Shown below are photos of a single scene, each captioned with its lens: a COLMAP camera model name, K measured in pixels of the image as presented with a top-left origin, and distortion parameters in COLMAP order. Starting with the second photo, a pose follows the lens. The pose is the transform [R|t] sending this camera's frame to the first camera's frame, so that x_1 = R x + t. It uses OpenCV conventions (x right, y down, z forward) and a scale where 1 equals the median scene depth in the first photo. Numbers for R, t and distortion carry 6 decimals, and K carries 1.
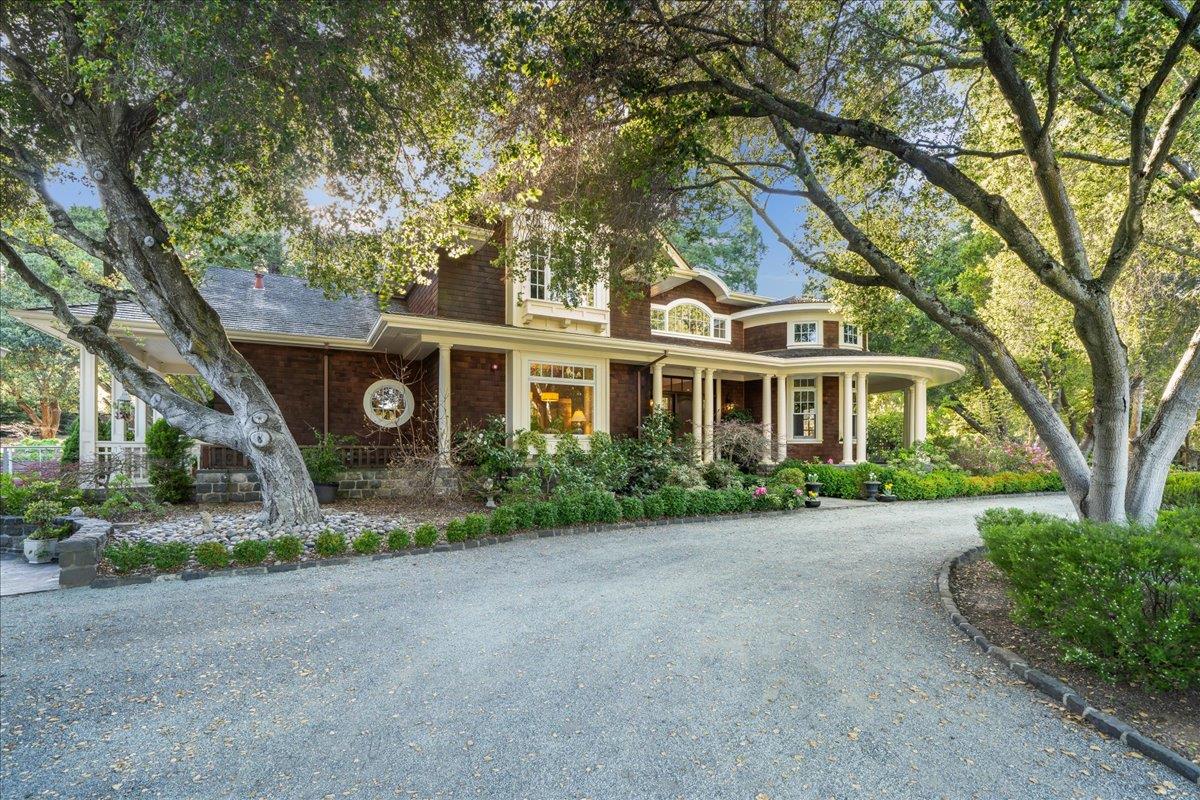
lens RADIAL K [[544.8, 0, 594.0], [0, 544.8, 439.9], [0, 0, 1]] dist [-0.002475, -0.000088]
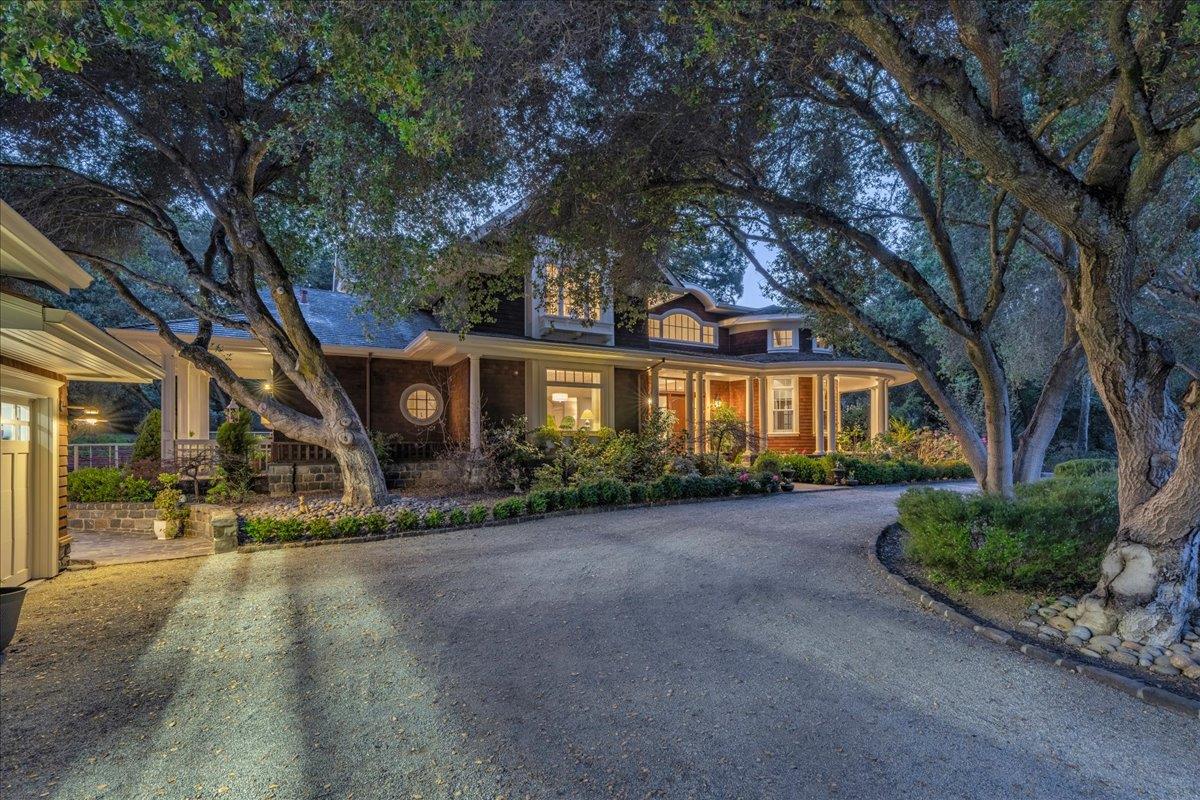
lens RADIAL K [[553.2, 0, 599.4], [0, 553.2, 423.5], [0, 0, 1]] dist [0.000240, 0.000100]
pose [[0.999491, -0.006258, 0.031292, -0.044757], [0.006681, 0.999887, -0.013455, -0.009818], [-0.031204, 0.013658, 0.999420, -0.190855]]
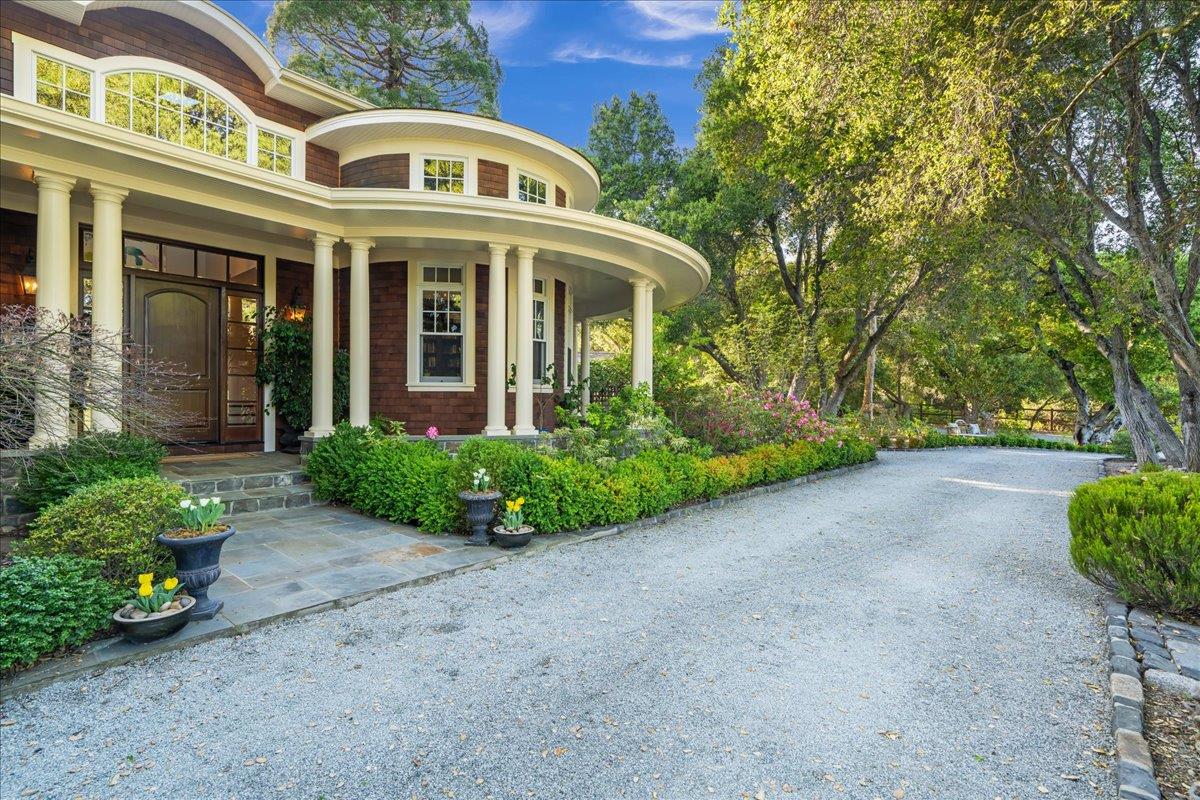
lens RADIAL K [[571.0, 0, 600.0], [0, 571.0, 400.0], [0, 0, 1]] dist [-0.003395, -0.000397]
pose [[0.929483, -0.000219, 0.368864, 0.421905], [-0.006149, 0.999852, 0.016091, 0.005031], [-0.368813, -0.017224, 0.929344, 0.573690]]
